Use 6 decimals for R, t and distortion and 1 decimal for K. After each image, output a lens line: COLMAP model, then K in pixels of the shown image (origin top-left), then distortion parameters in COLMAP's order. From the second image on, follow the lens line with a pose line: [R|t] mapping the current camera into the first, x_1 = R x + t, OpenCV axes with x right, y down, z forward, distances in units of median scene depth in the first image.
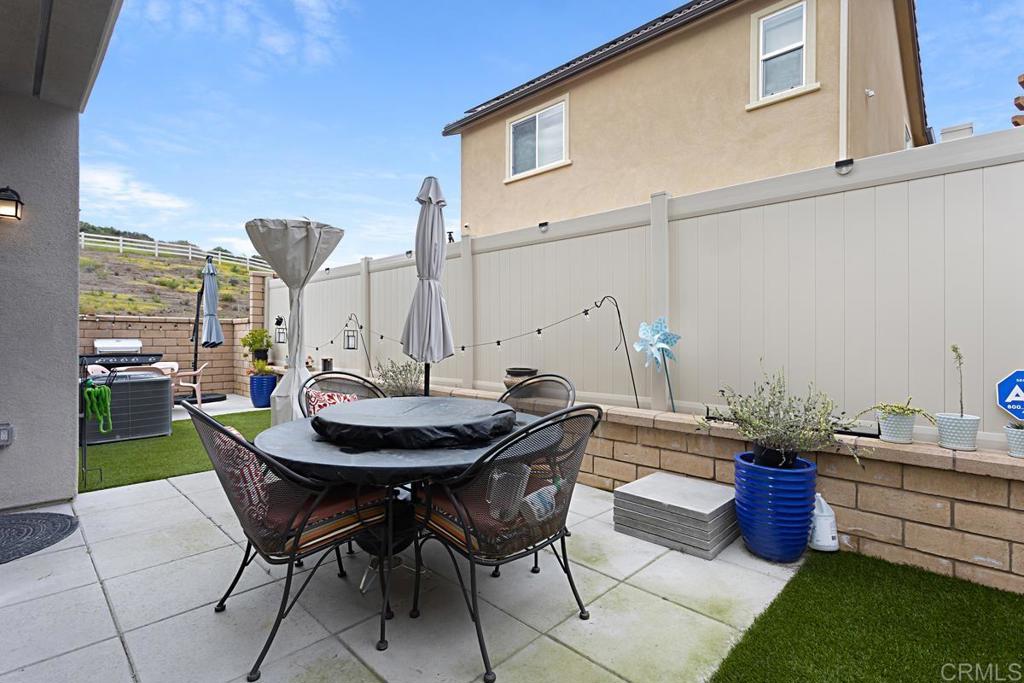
lens RADIAL K [[470.7, 0, 508.9], [0, 470.7, 341.4], [0, 0, 1]] dist [0.015834, 0.000050]
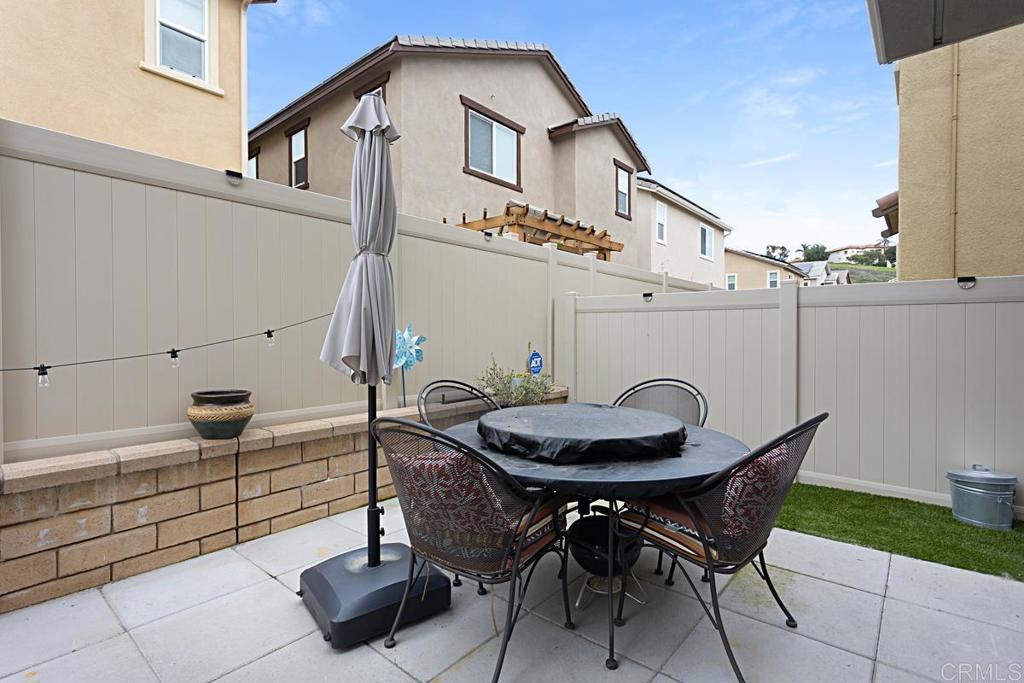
lens RADIAL K [[488.4, 0, 508.2], [0, 488.4, 336.2], [0, 0, 1]] dist [-0.008025, 0.000880]
pose [[-0.051632, -0.008829, 0.998627, -0.429486], [0.008023, 0.999925, 0.009255, -0.013258], [-0.998634, 0.008490, -0.051557, 0.429538]]
